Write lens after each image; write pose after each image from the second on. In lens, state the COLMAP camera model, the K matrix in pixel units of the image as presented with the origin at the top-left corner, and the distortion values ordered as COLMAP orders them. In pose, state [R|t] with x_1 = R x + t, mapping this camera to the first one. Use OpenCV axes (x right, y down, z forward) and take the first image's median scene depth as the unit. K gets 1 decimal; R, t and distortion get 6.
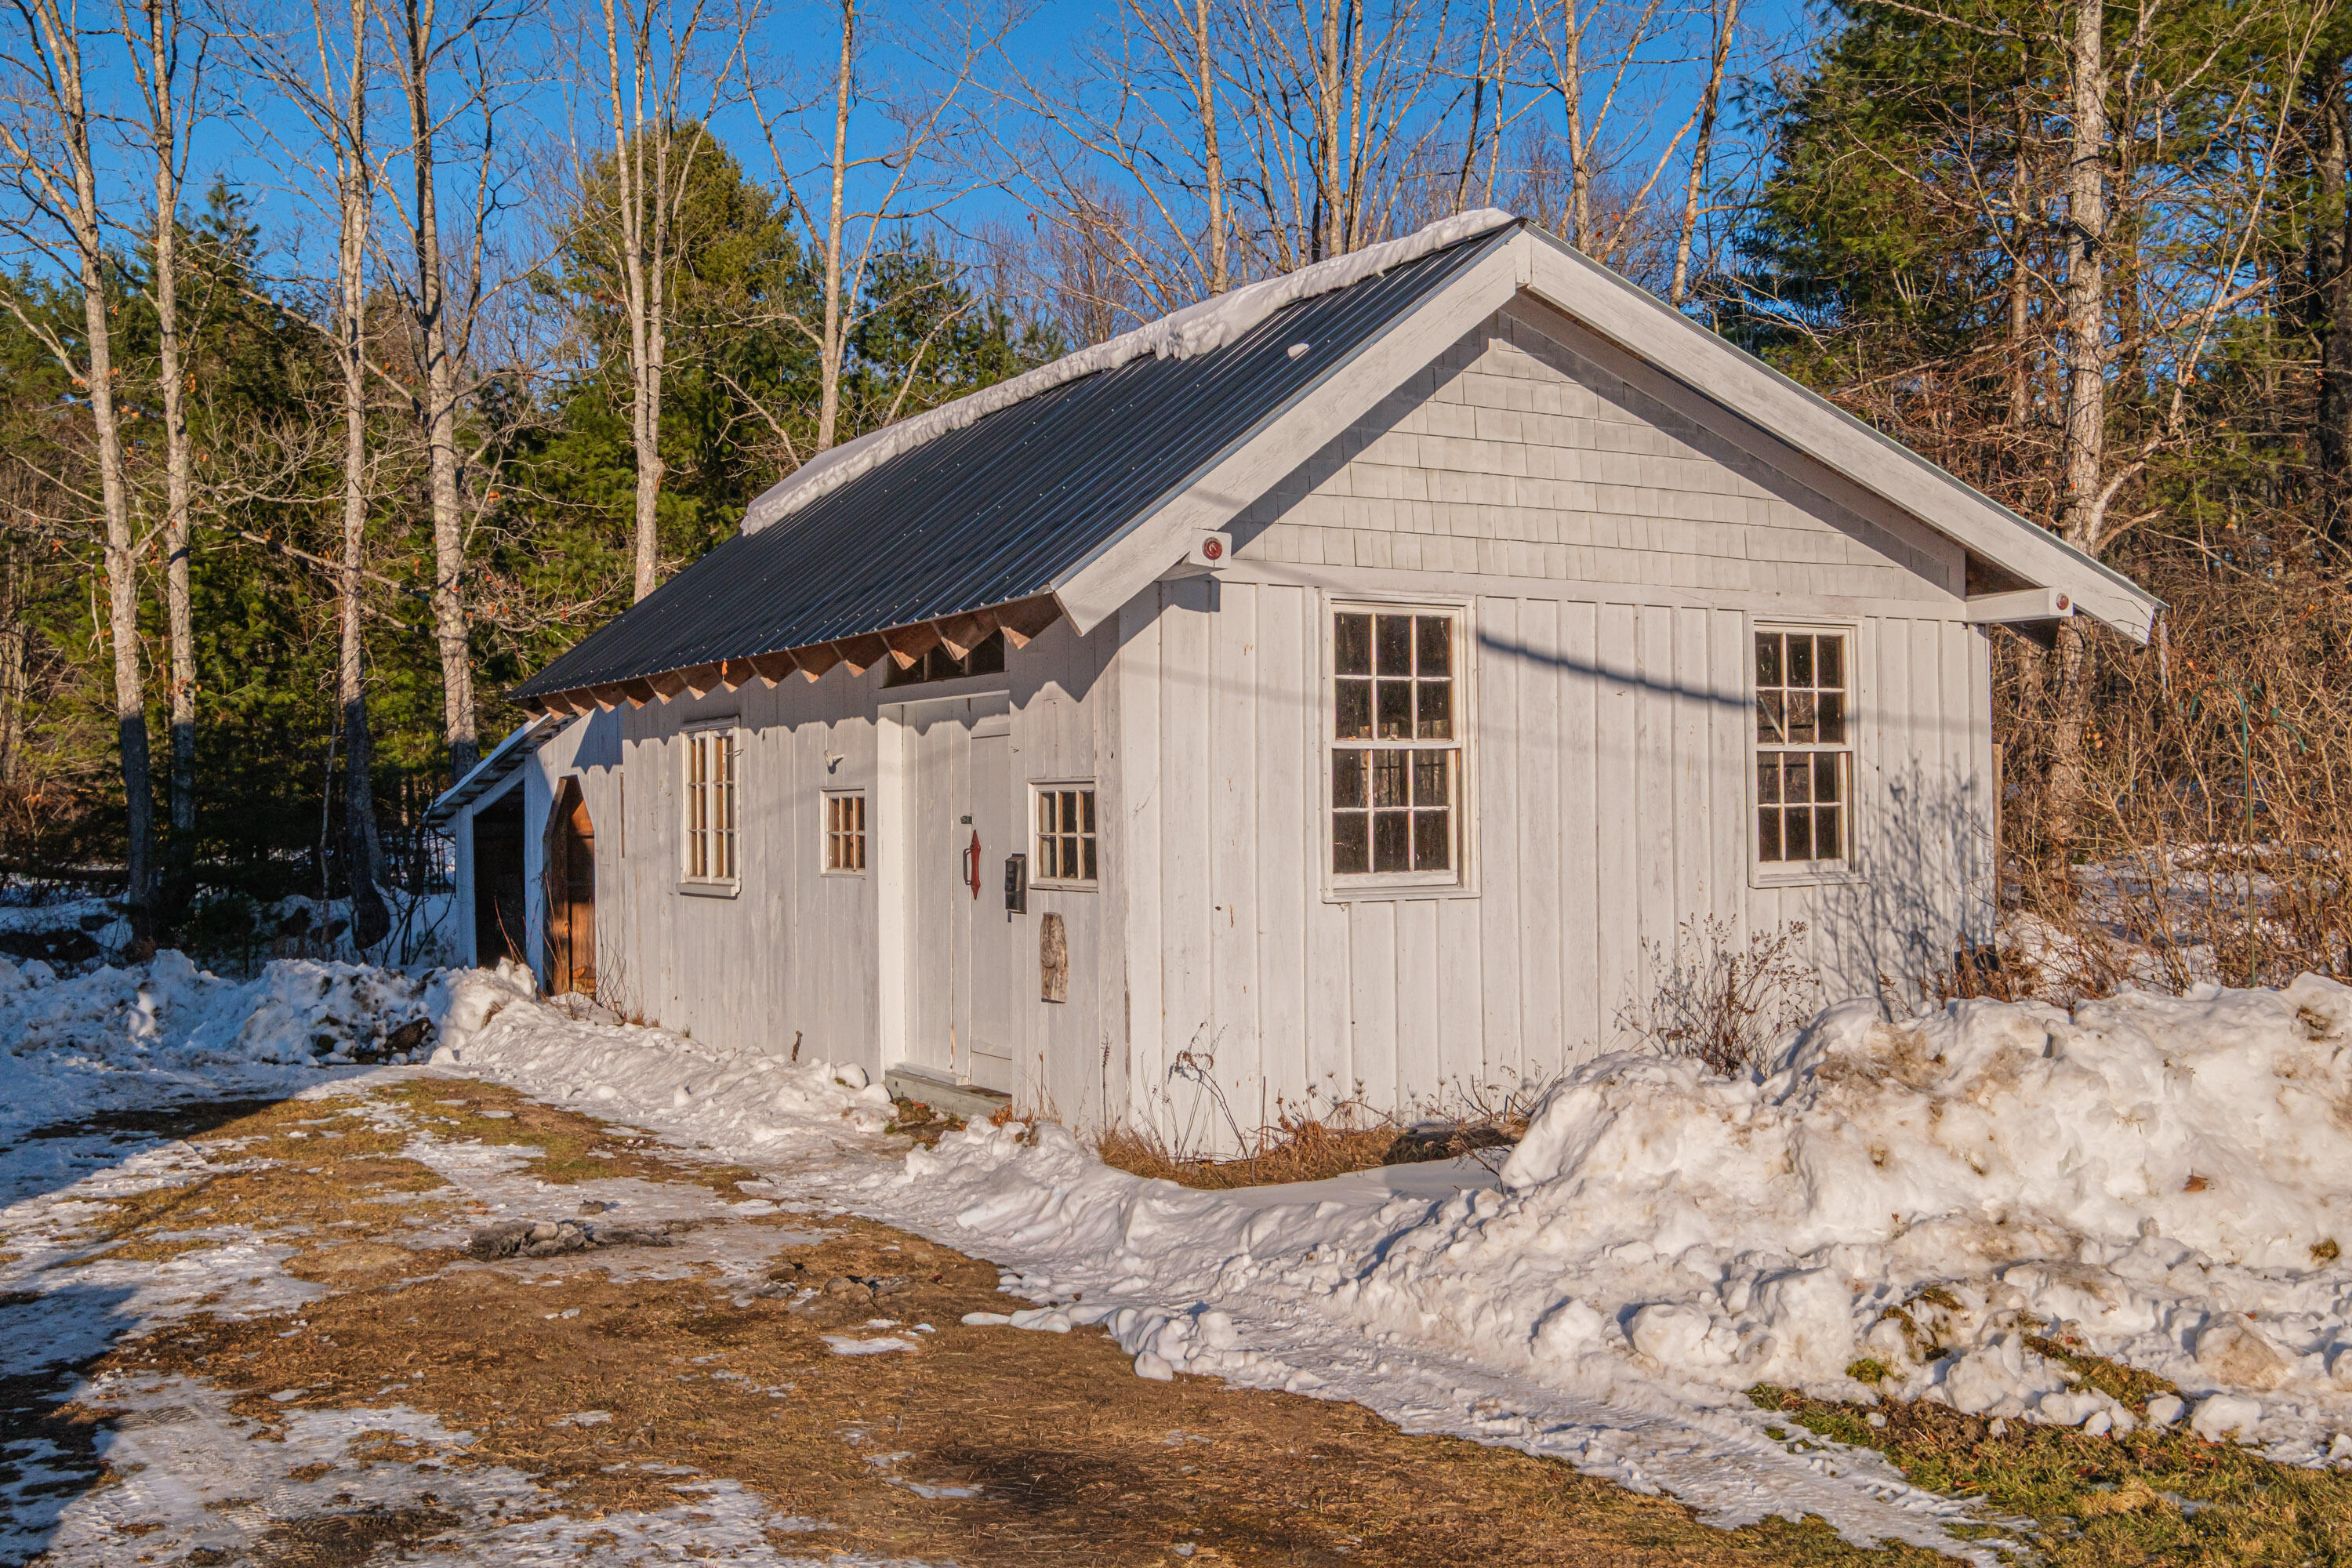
lens RADIAL K [[1085.4, 0, 1176.0], [0, 1085.4, 784.0], [0, 0, 1]] dist [0.001036, 0.000058]
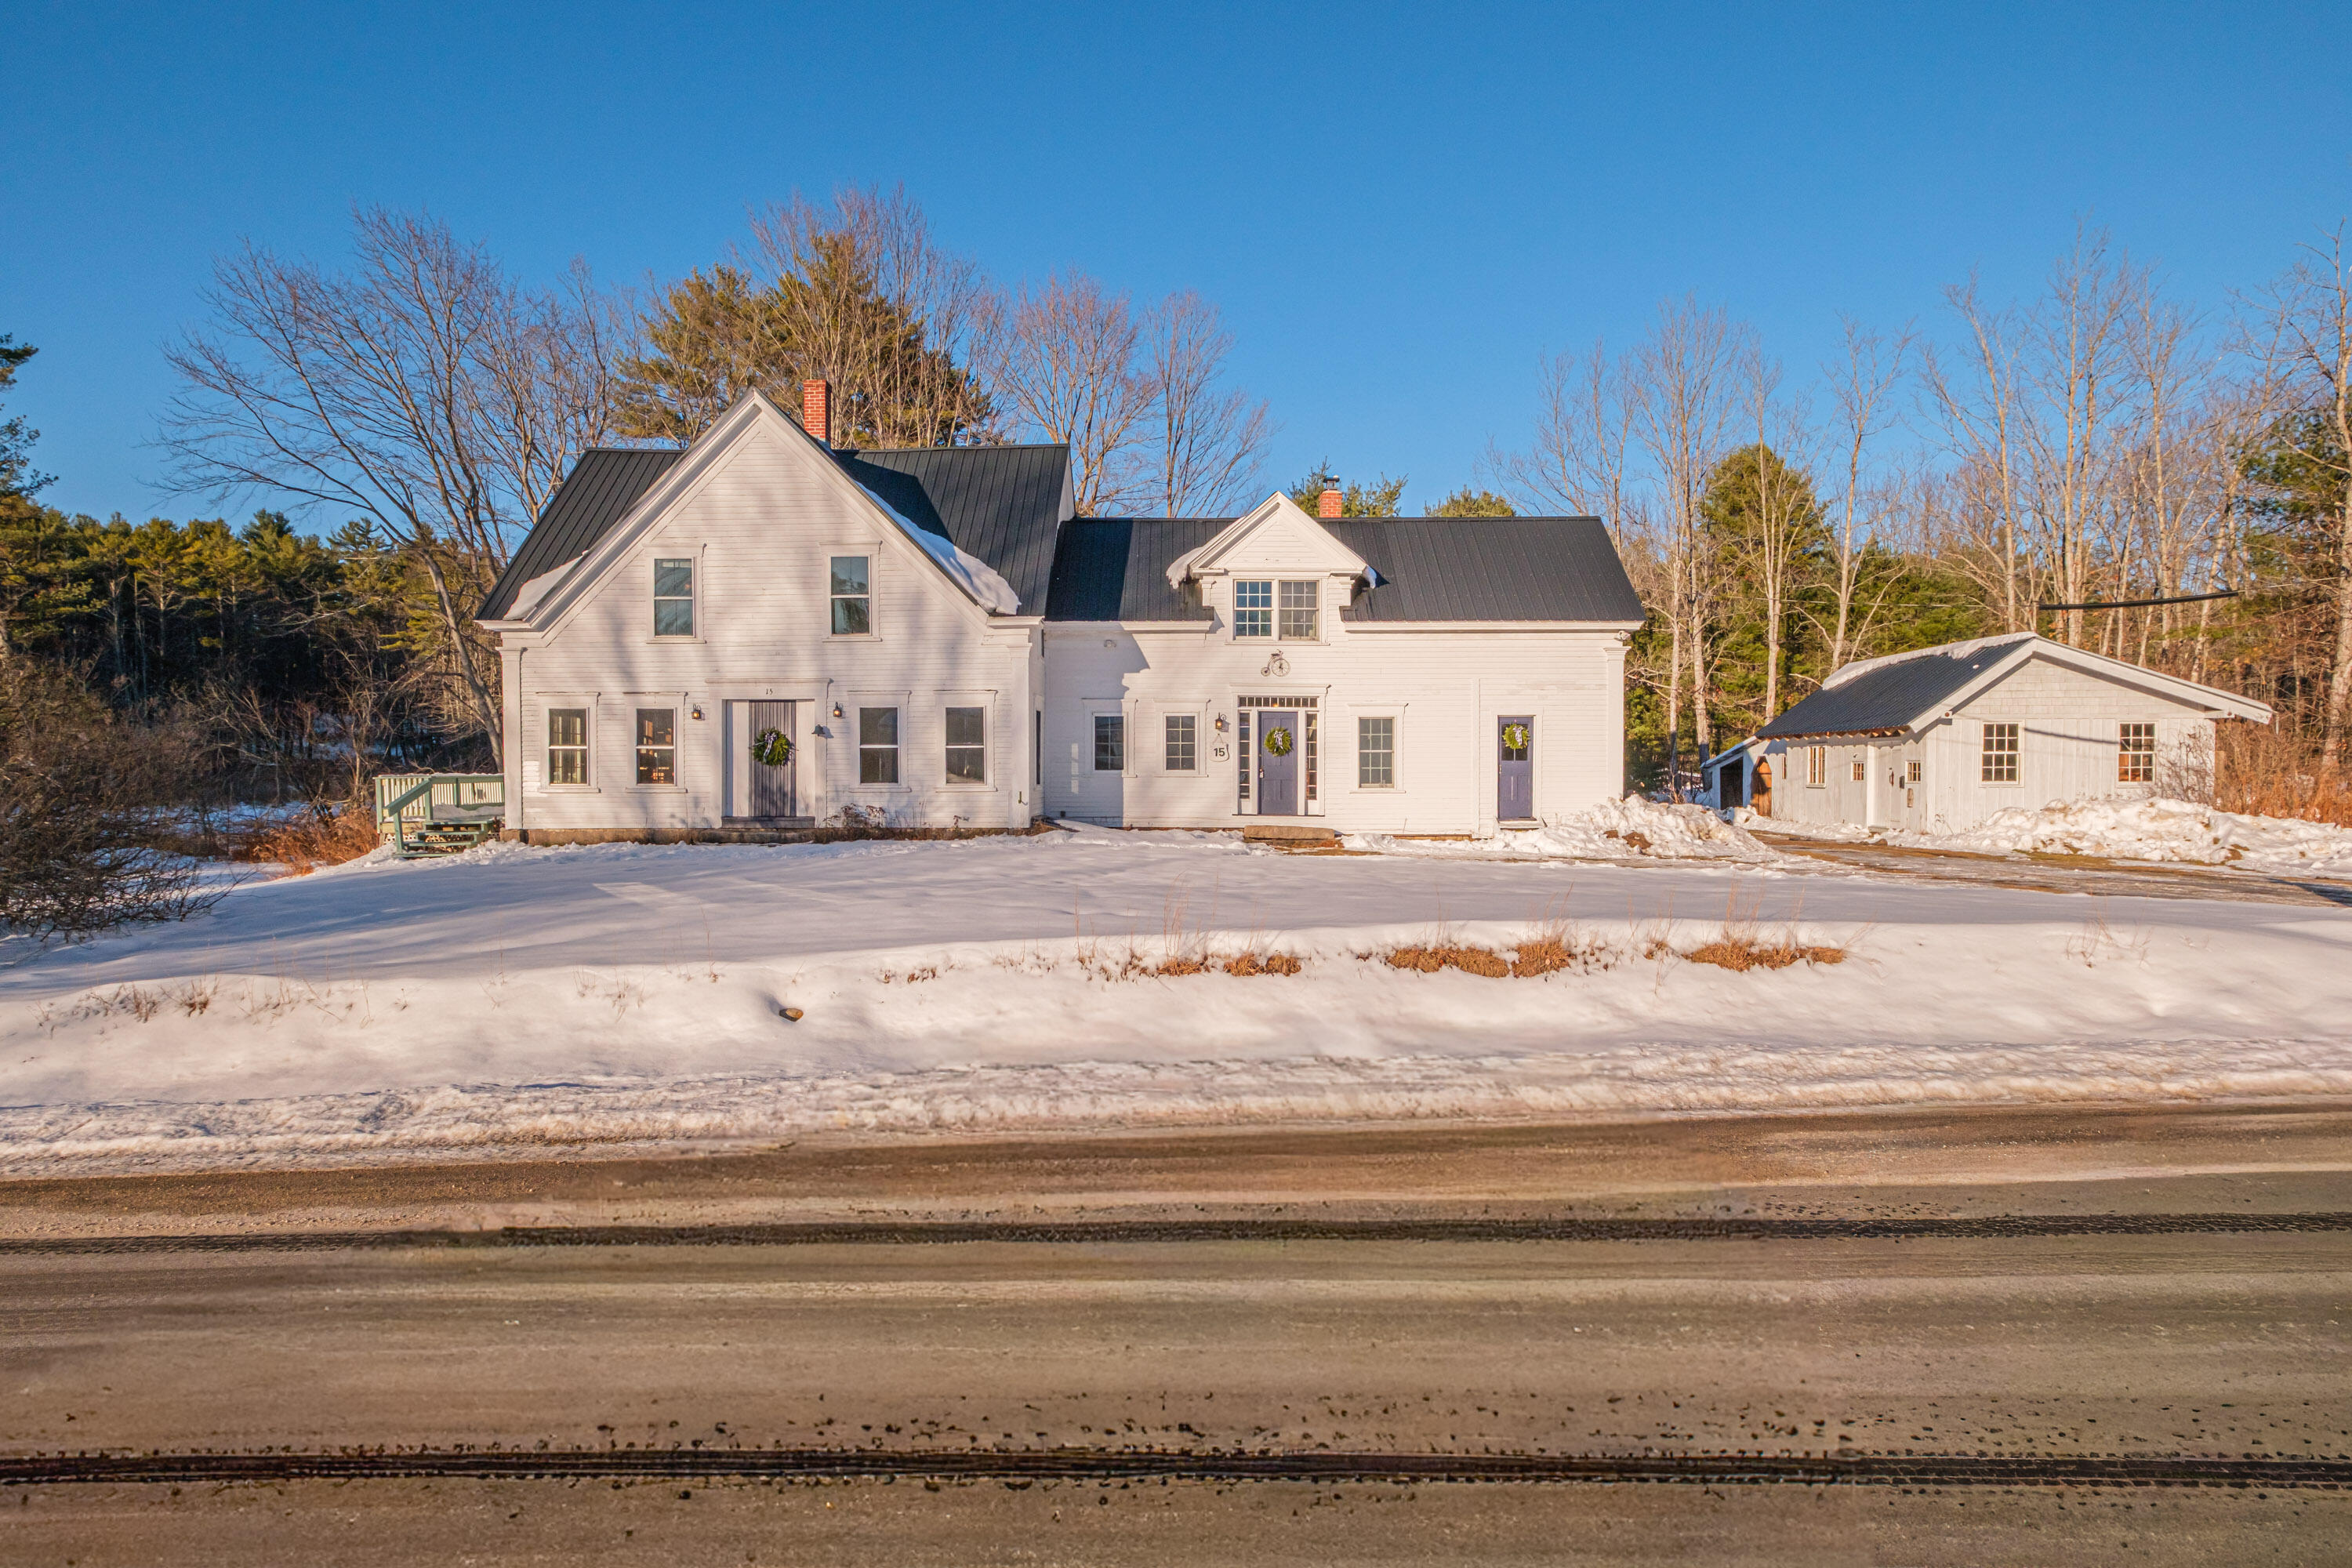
lens RADIAL K [[1085.4, 0, 1176.0], [0, 1085.4, 784.0], [0, 0, 1]] dist [0.001036, 0.000058]
pose [[0.689555, 0.022442, -0.723886, 1.038530], [0.004872, 0.999353, 0.035622, -0.079484], [0.724217, -0.028090, 0.689000, -4.305936]]
